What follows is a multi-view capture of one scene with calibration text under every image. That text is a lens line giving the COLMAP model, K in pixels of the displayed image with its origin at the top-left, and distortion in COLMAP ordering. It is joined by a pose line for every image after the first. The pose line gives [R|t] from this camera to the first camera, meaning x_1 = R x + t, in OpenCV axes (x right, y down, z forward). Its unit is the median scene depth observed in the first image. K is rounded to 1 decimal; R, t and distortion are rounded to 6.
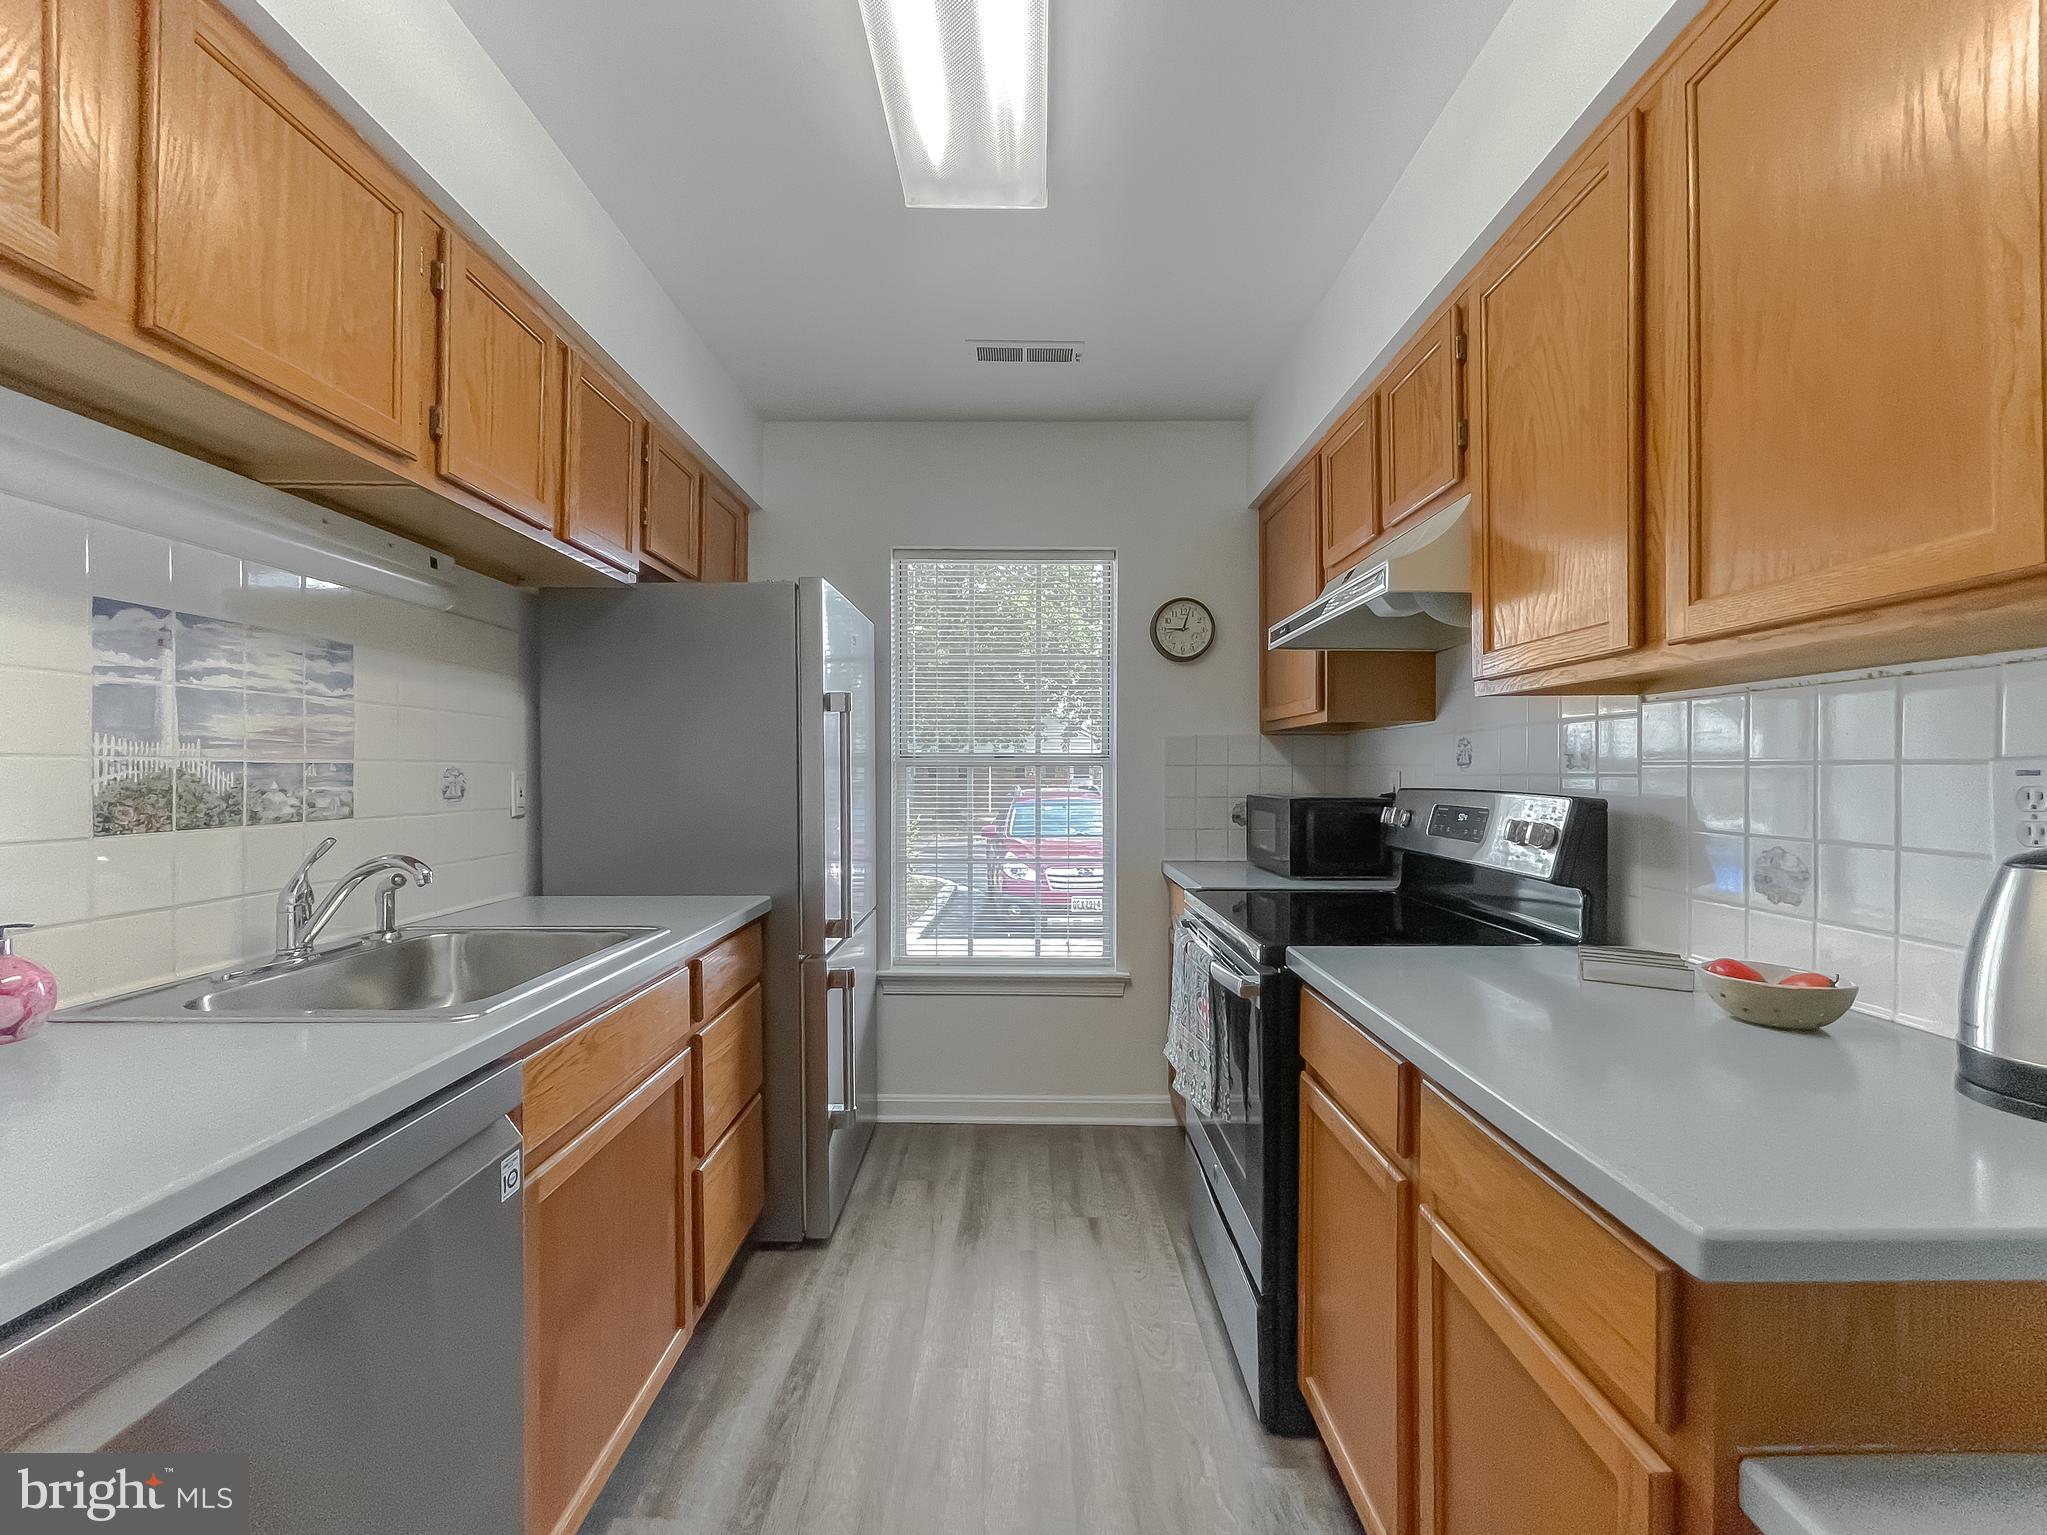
lens RADIAL K [[844.9, 0, 1018.7], [0, 844.9, 771.8], [0, 0, 1]] dist [-0.004712, 0.003376]
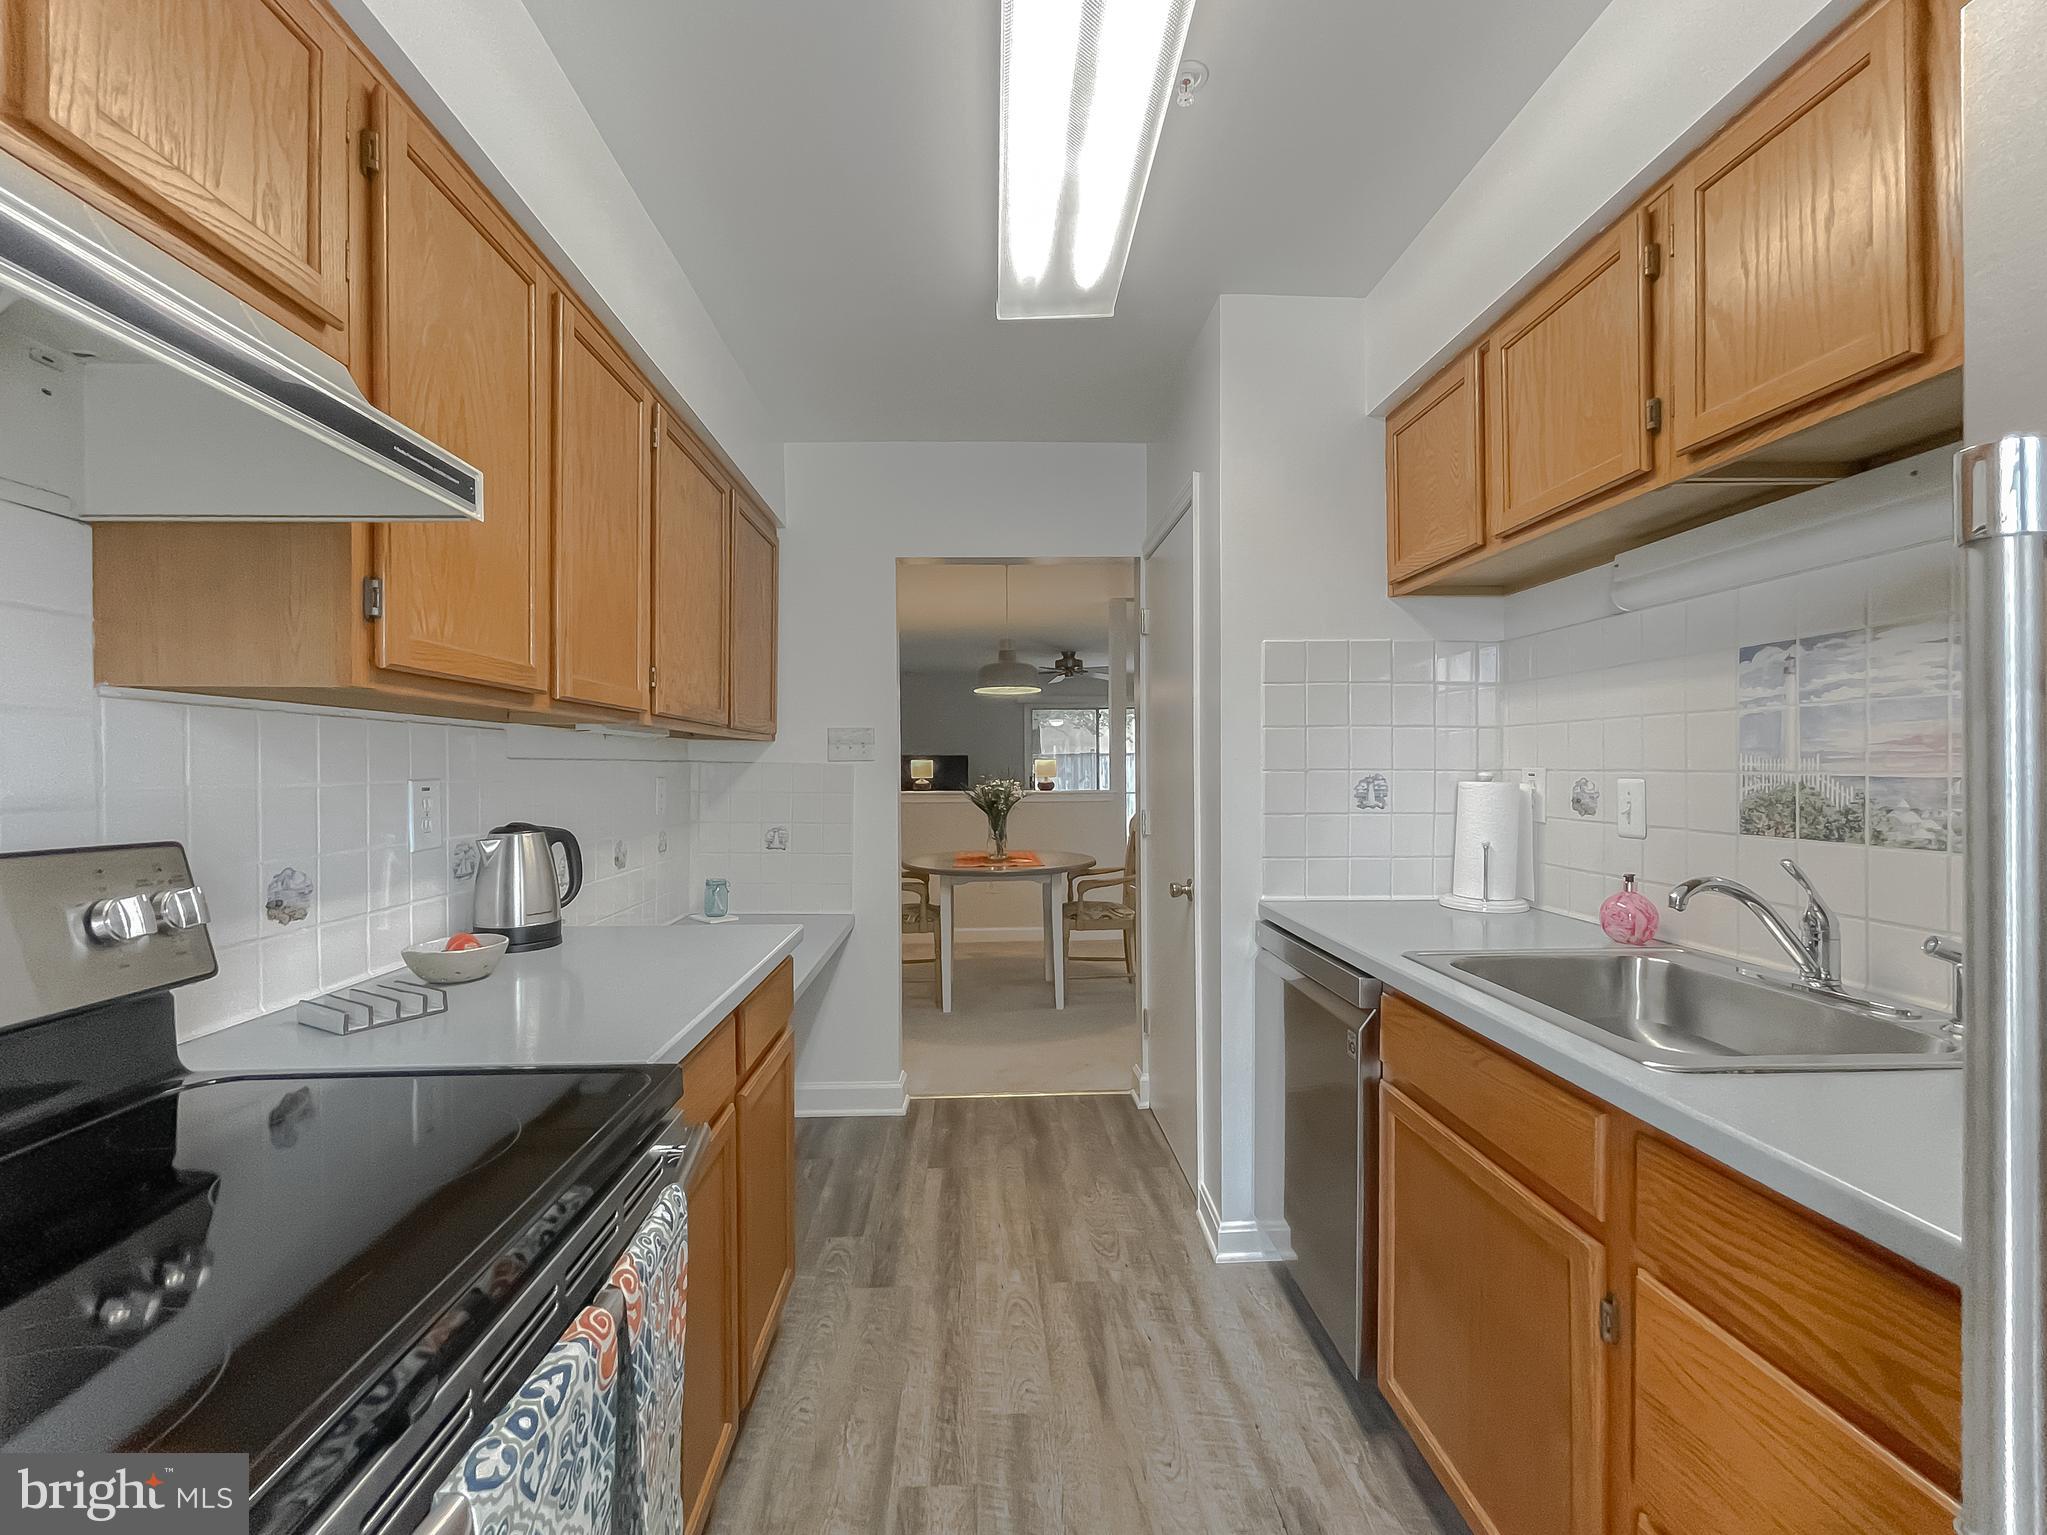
lens RADIAL K [[858.8, 0, 1023.5], [0, 858.8, 767.5], [0, 0, 1]] dist [-0.011239, 0.009272]
pose [[-0.998093, 0.004341, -0.061577, 0.064956], [0.004278, 0.999990, 0.001150, -0.024113], [0.061581, 0.000884, -0.998102, 1.735044]]
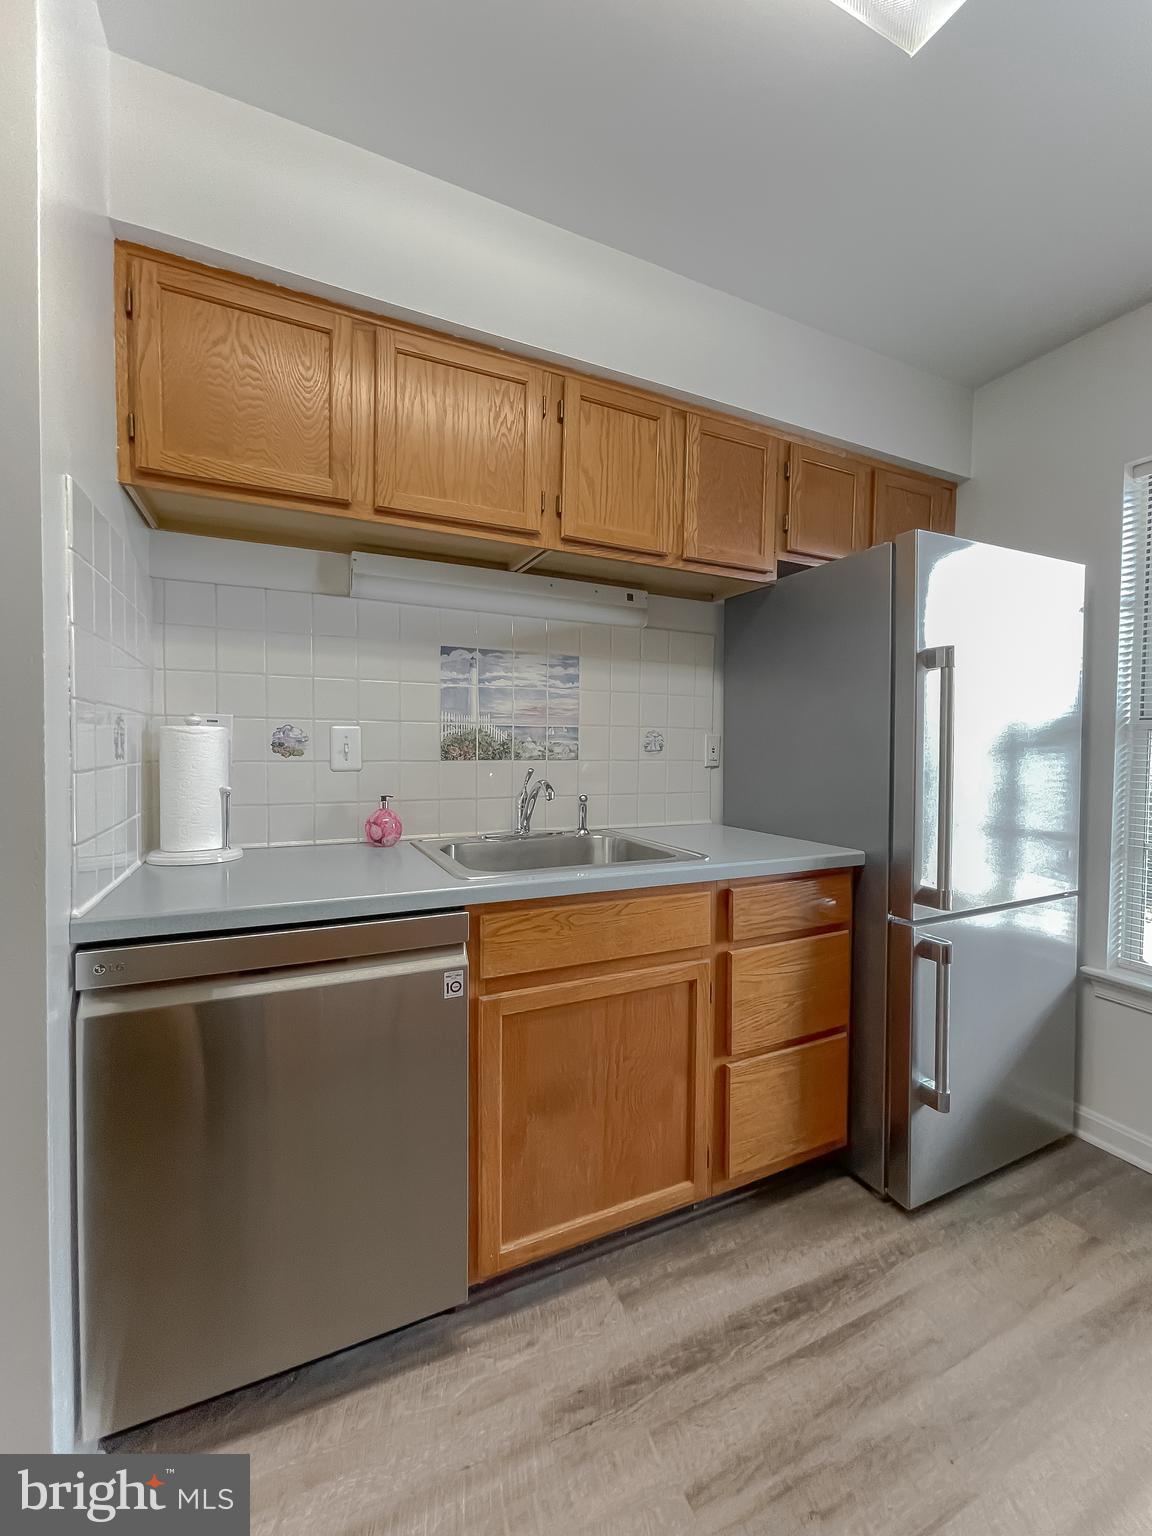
lens RADIAL K [[621.7, 0, 566.2], [0, 621.7, 762.0], [0, 0, 1]] dist [-0.001360, -0.000182]
pose [[0.426561, 0.028345, -0.904014, 0.341136], [-0.009788, 0.999595, 0.026723, 0.028001], [0.904406, -0.002550, 0.426666, 0.480242]]
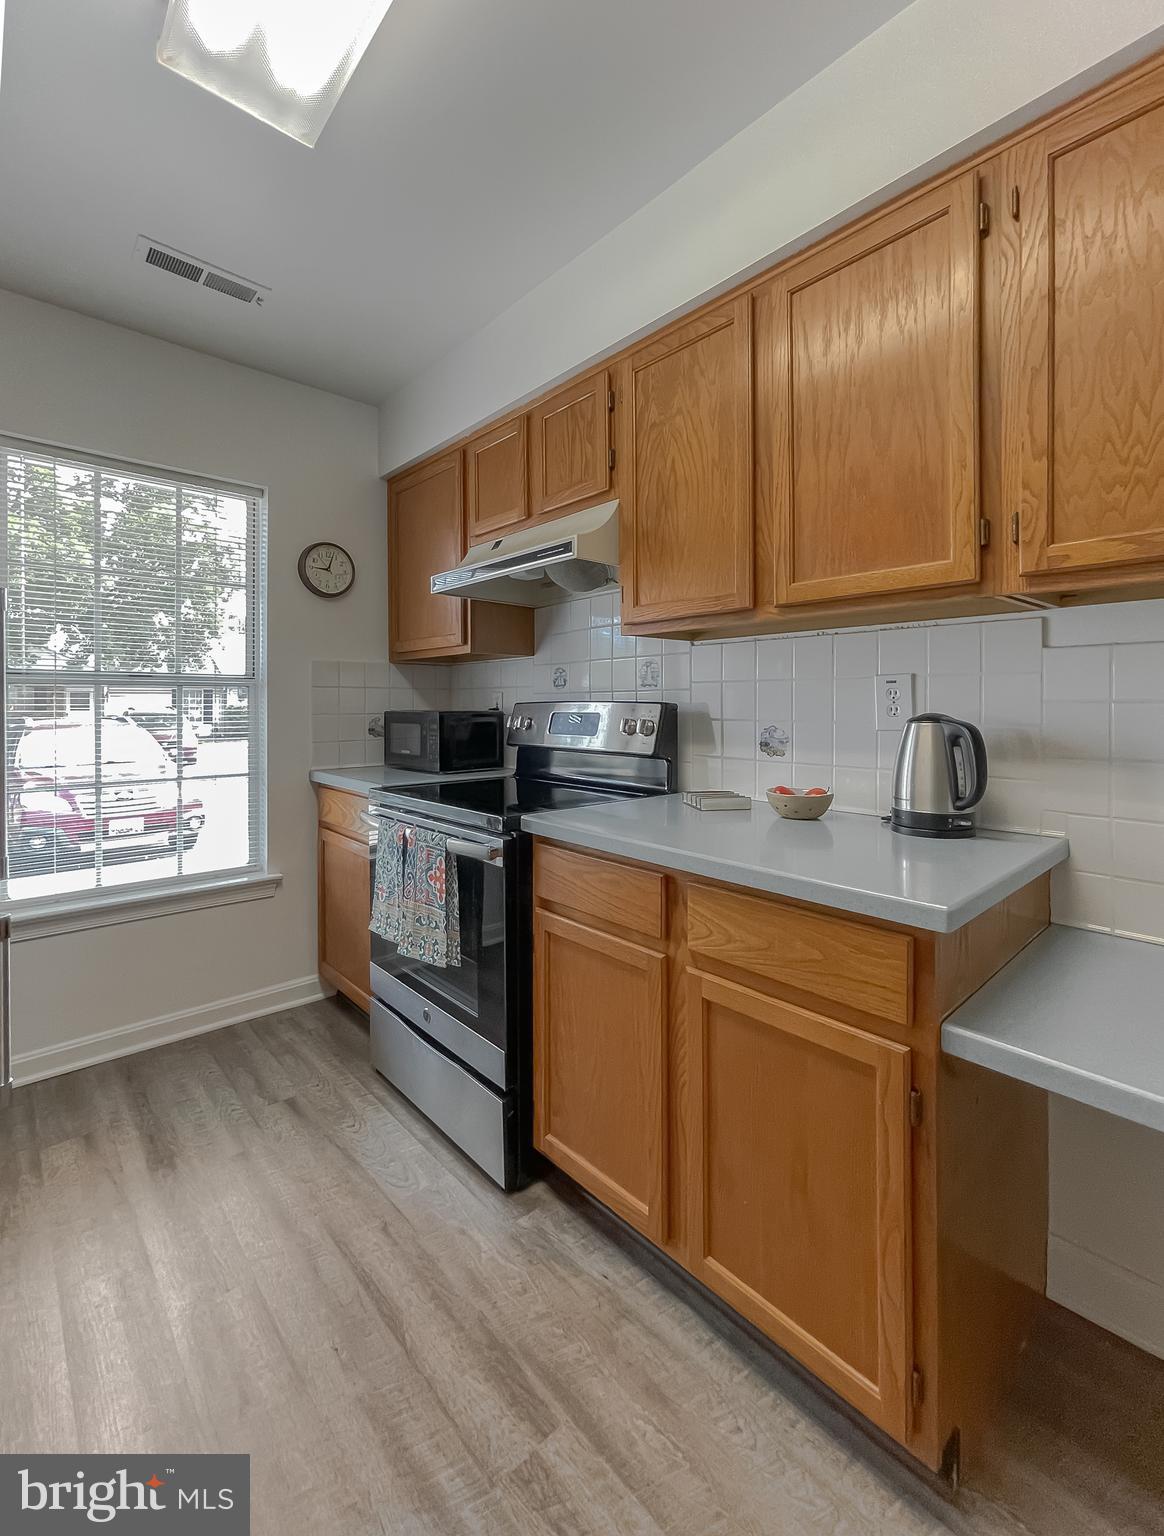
lens RADIAL K [[660.9, 0, 578.1], [0, 660.9, 704.0], [0, 0, 1]] dist [-0.001979, -0.000155]
pose [[0.739162, -0.000638, 0.673527, -0.316732], [0.002651, 0.999995, -0.001961, 0.036654], [-0.673522, 0.003235, 0.739160, 0.185573]]
